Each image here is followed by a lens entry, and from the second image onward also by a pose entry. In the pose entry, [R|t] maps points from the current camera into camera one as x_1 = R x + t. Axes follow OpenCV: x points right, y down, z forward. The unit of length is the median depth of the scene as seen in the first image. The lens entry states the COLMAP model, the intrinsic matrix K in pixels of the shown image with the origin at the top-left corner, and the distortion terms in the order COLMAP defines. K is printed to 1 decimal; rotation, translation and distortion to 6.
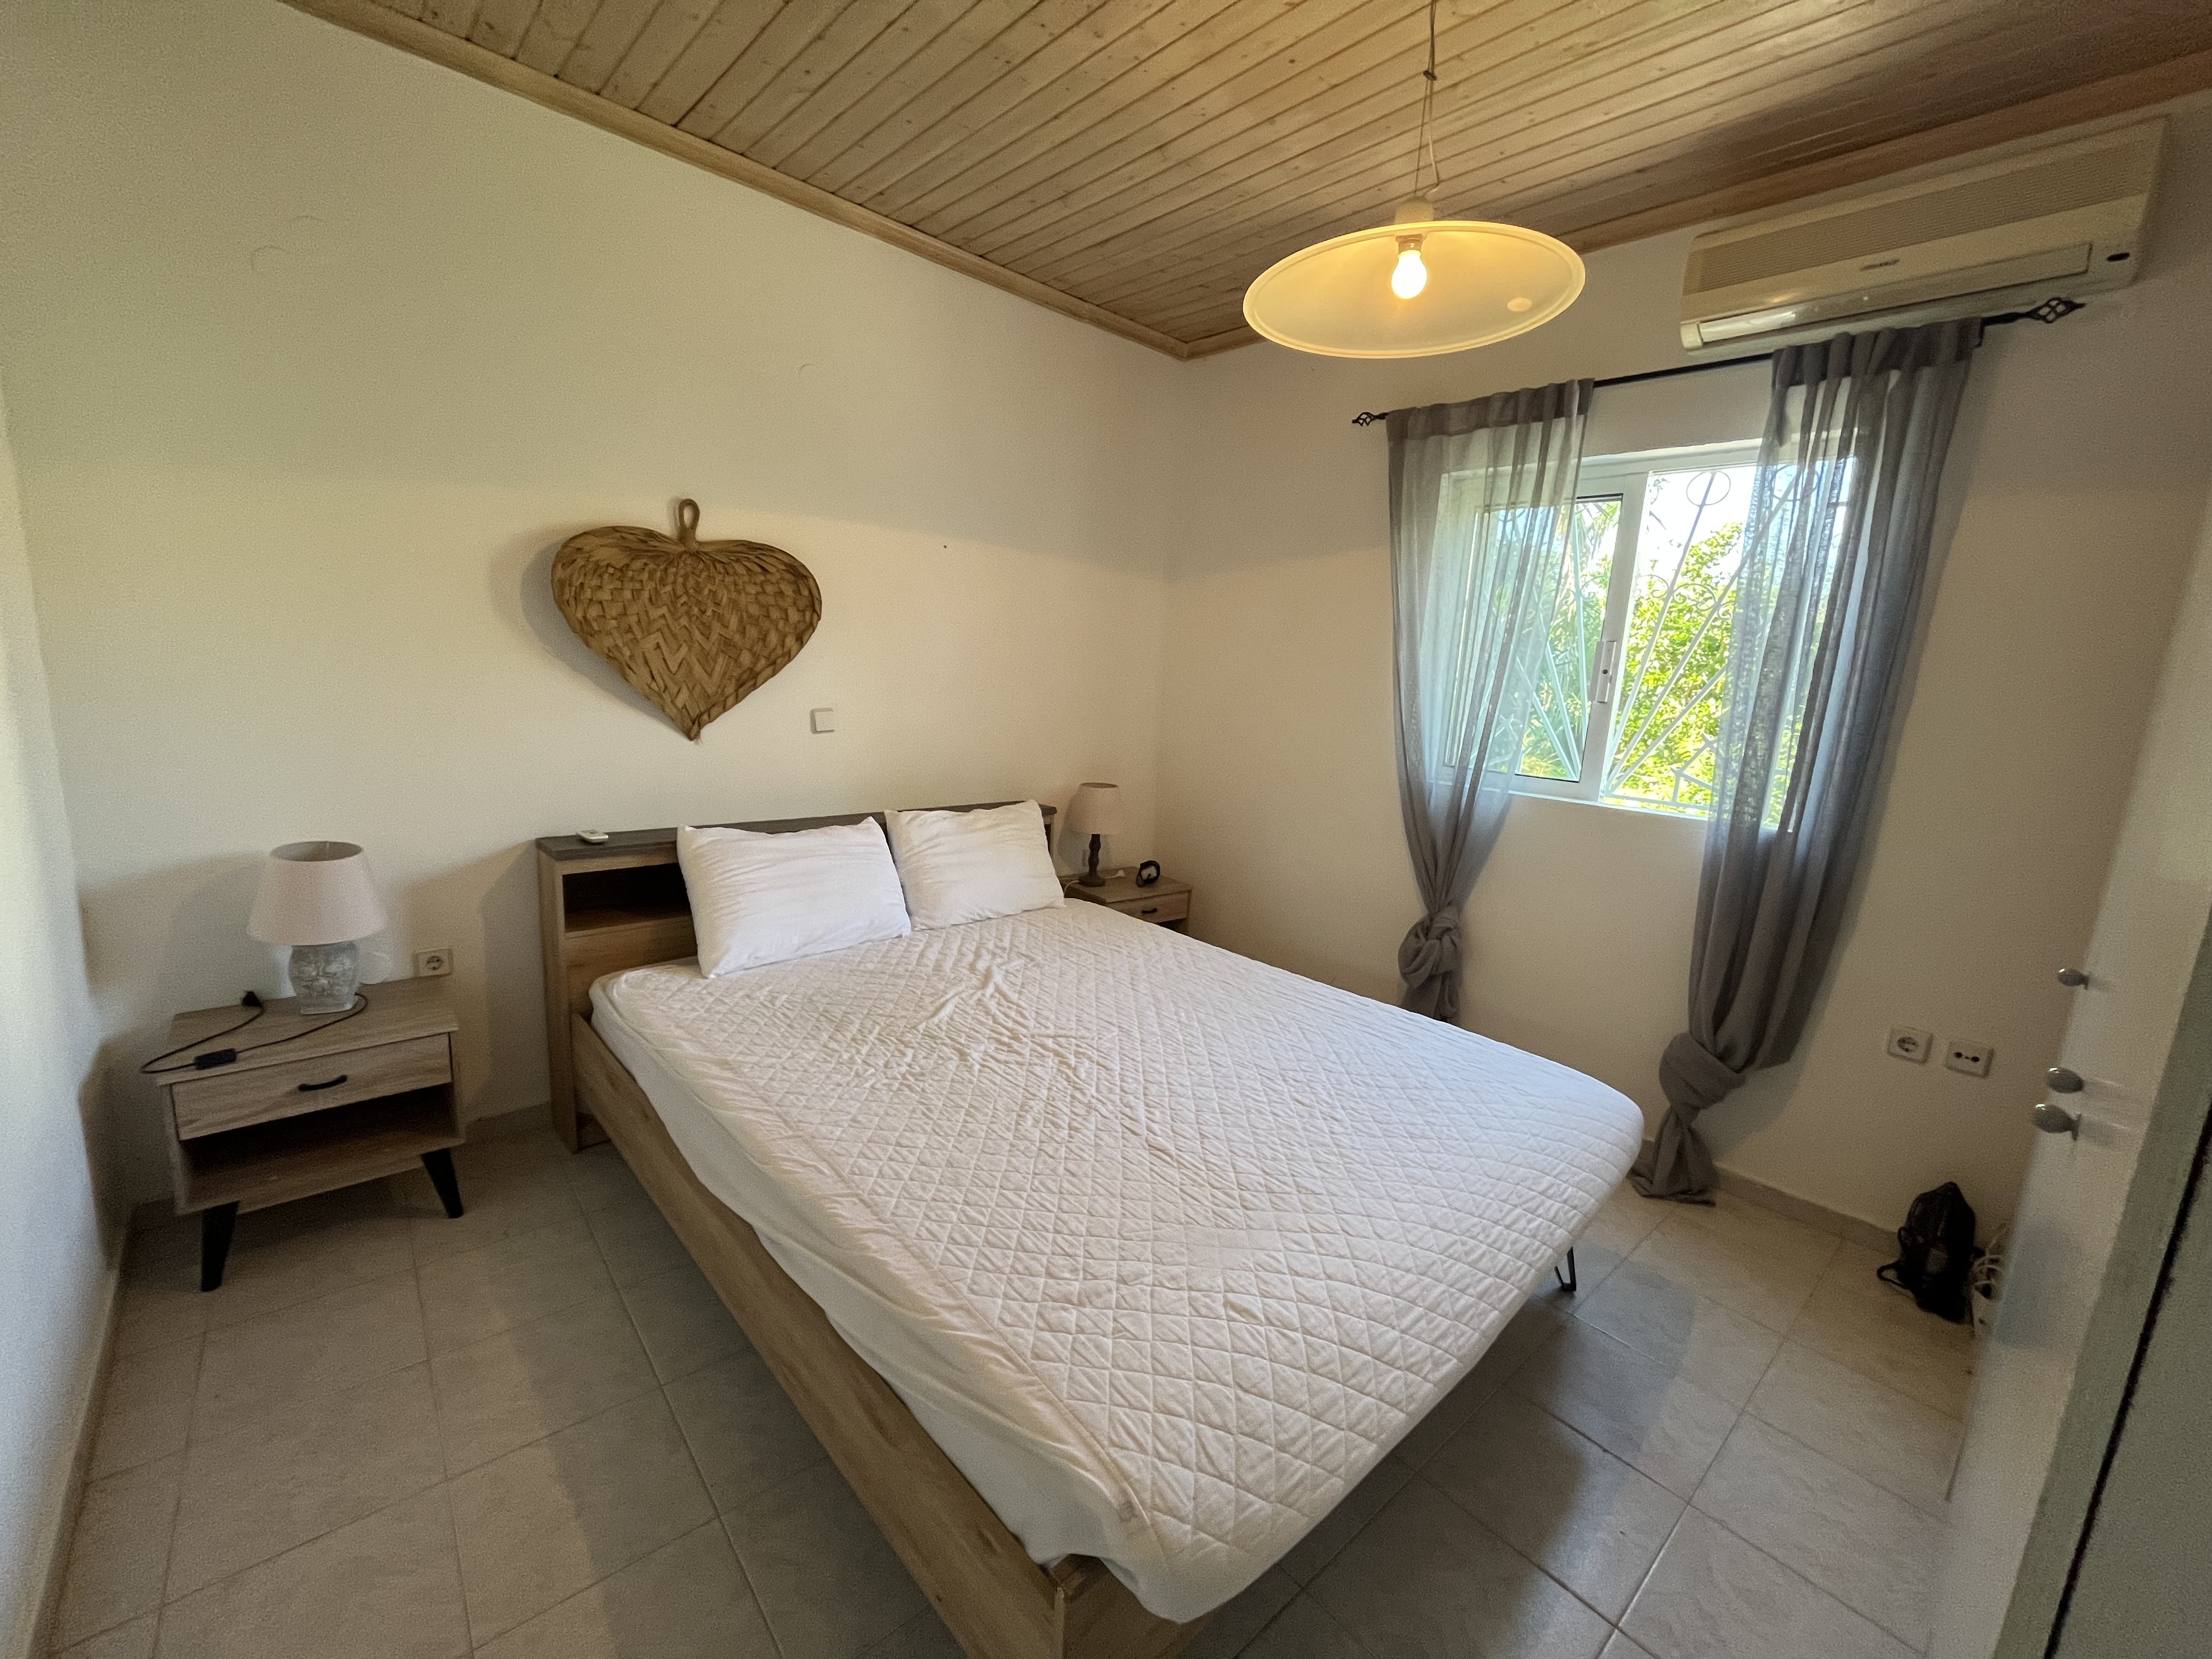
lens RADIAL K [[899.5, 0, 1103.4], [0, 899.5, 828.5], [0, 0, 1]] dist [-0.000304, -0.000793]
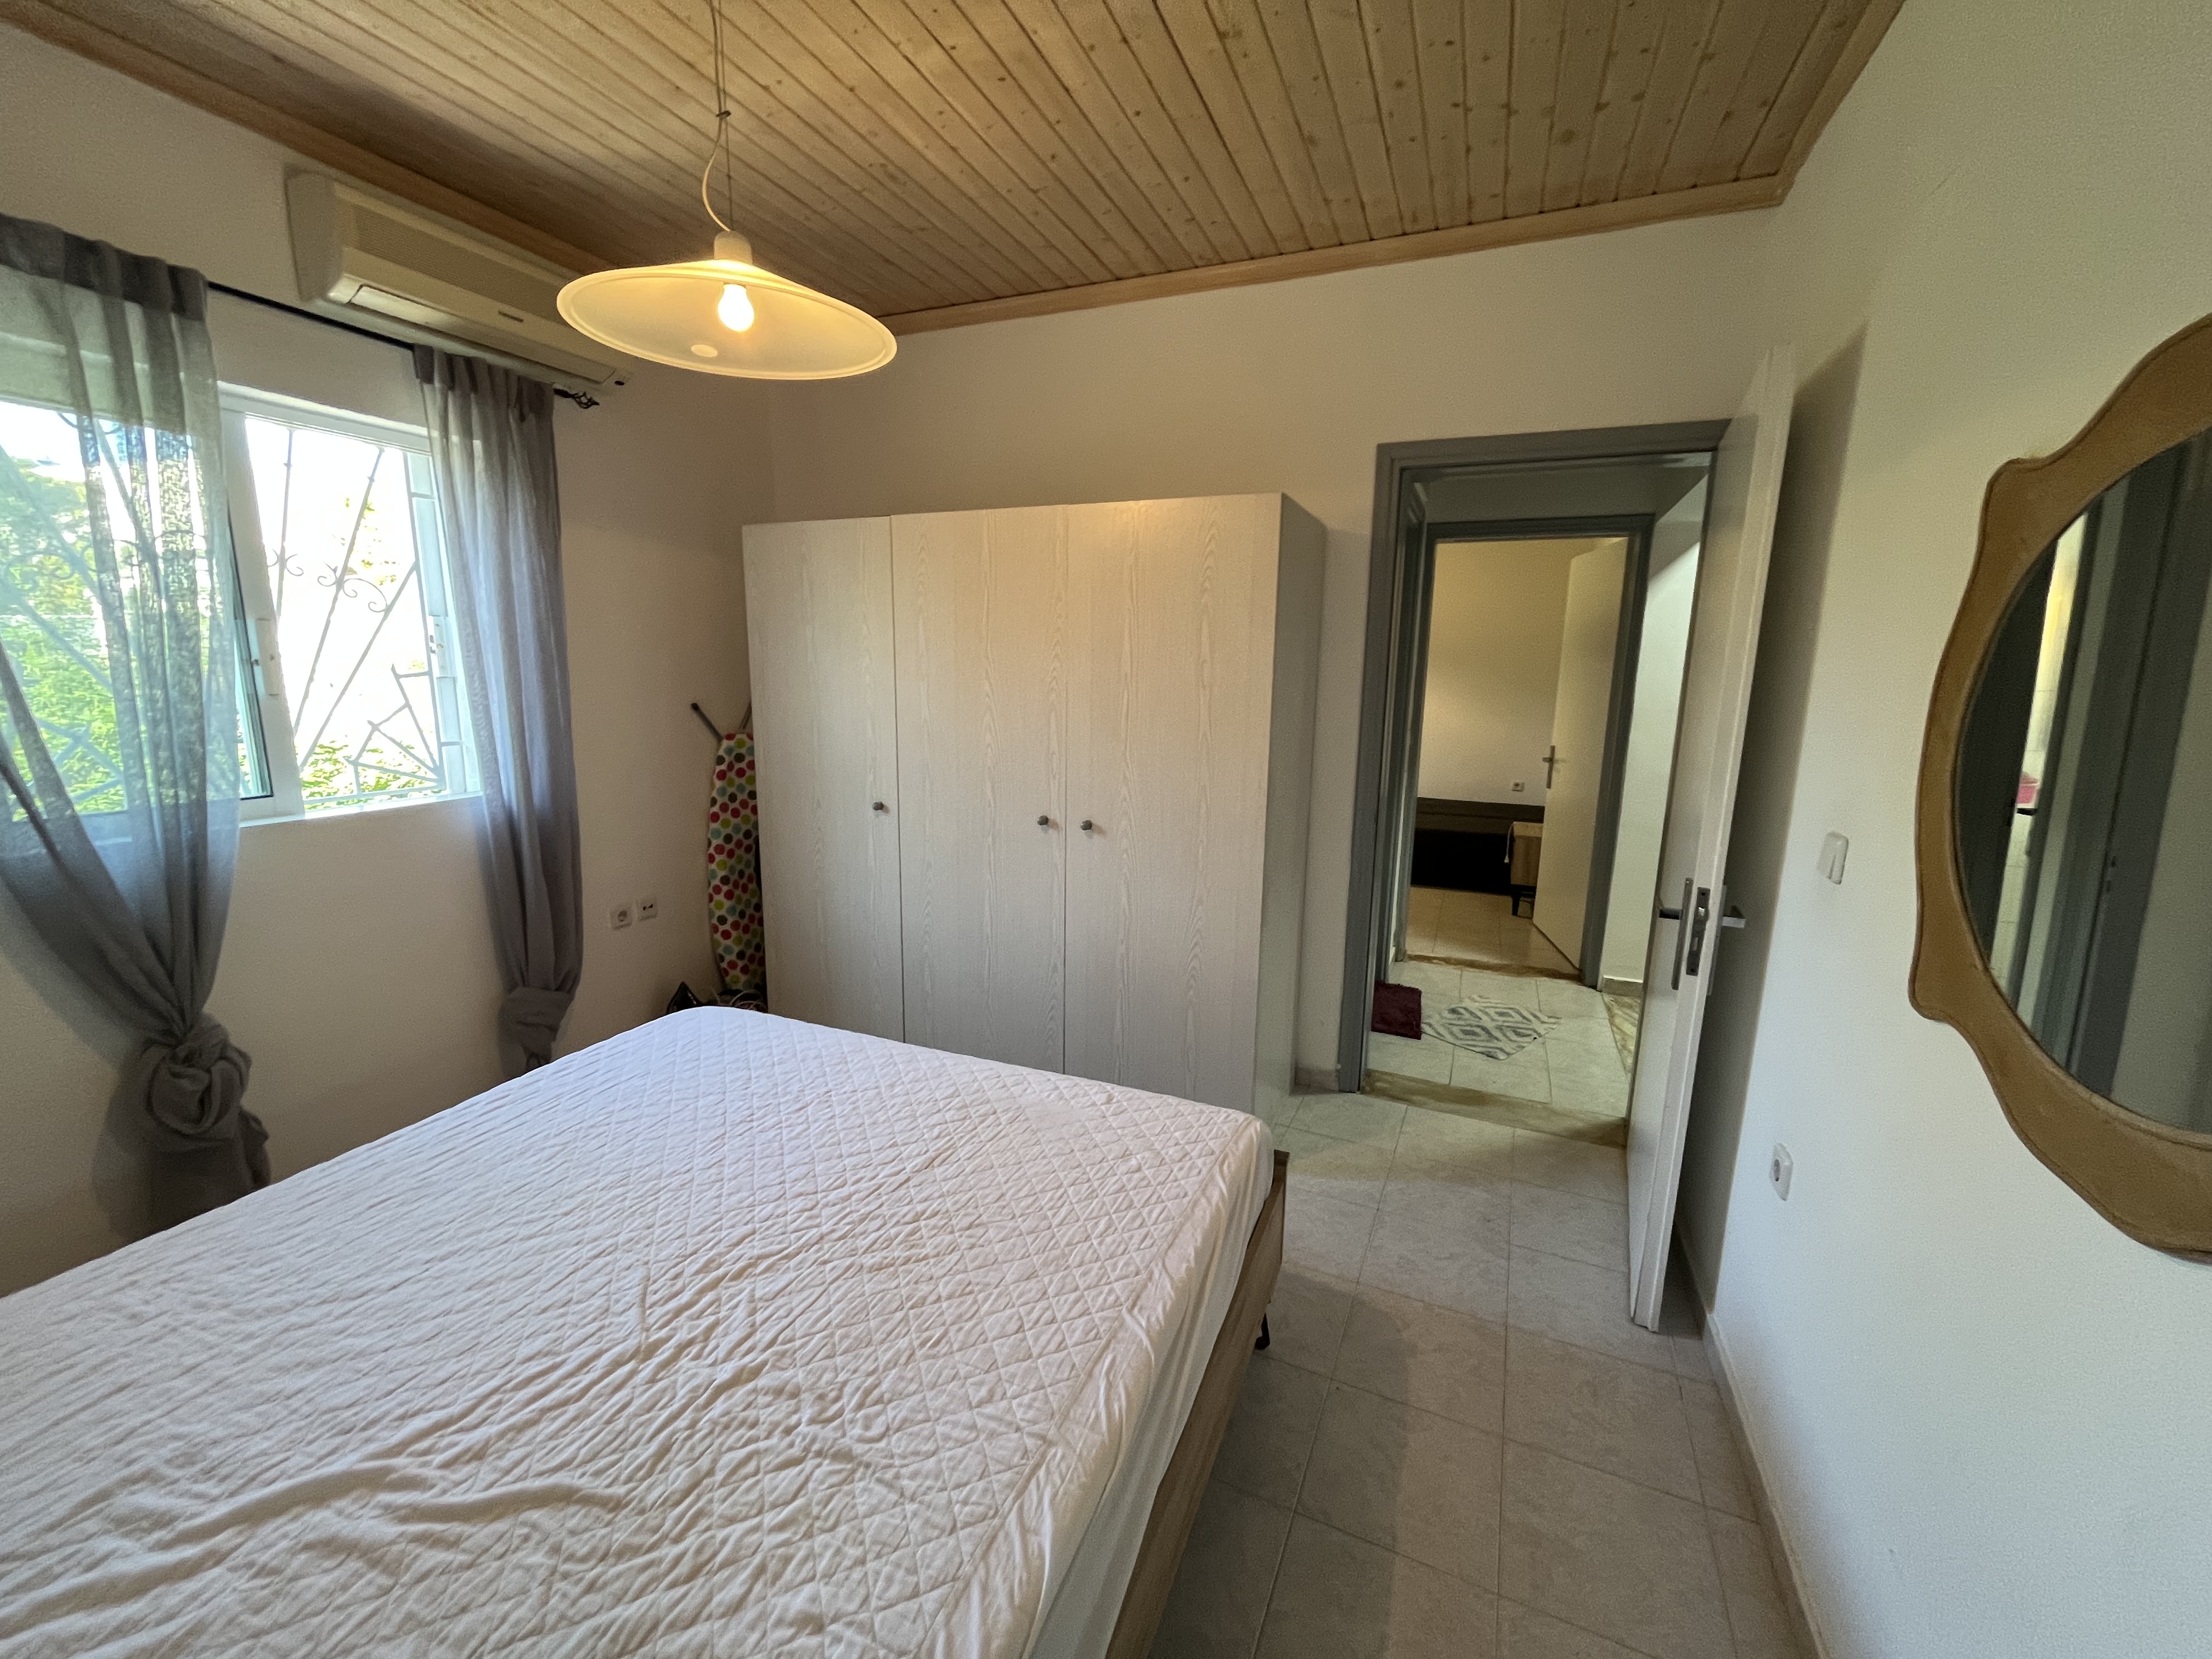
lens RADIAL K [[899.5, 0, 1103.3], [0, 899.5, 822.8], [0, 0, 1]] dist [-0.000304, -0.000793]
pose [[-0.410722, -0.220650, 0.884659, -0.634640], [0.130137, 0.946154, 0.296407, -0.221431], [-0.902426, 0.236867, -0.359891, 0.816347]]
